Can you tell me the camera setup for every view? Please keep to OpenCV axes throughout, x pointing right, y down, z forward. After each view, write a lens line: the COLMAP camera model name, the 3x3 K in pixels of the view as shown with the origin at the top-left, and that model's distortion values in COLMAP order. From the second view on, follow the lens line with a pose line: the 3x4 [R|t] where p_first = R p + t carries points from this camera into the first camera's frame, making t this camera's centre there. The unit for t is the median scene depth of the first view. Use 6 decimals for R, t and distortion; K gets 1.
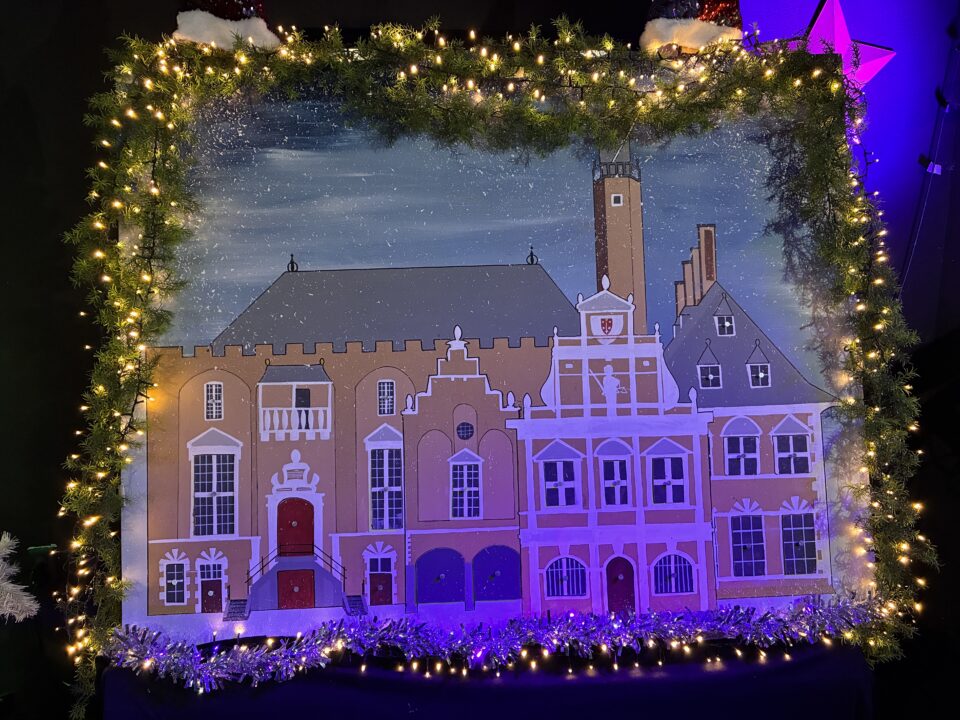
lens RADIAL K [[731.8, 0, 482.1], [0, 731.8, 358.1], [0, 0, 1]] dist [0.009842, 0.000060]
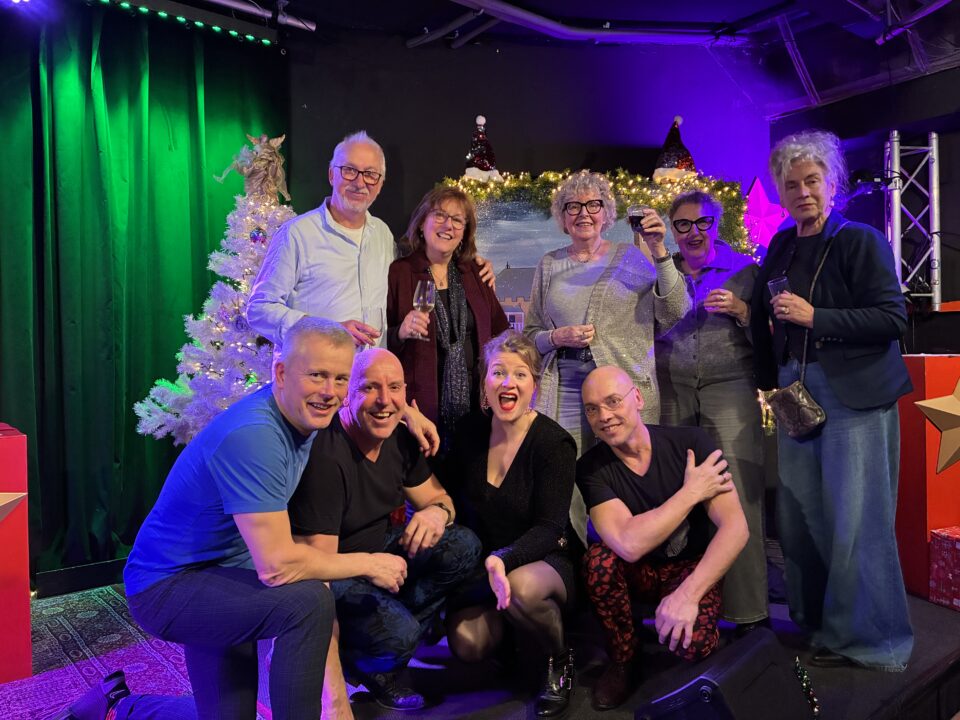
lens RADIAL K [[731.8, 0, 479.3], [0, 731.8, 360.2], [0, 0, 1]] dist [0.009842, 0.000060]
pose [[0.997913, 0.006194, -0.064282, -0.195859], [-0.016917, 0.985703, -0.167639, 0.581434], [0.062325, 0.168376, 0.983751, -1.318846]]
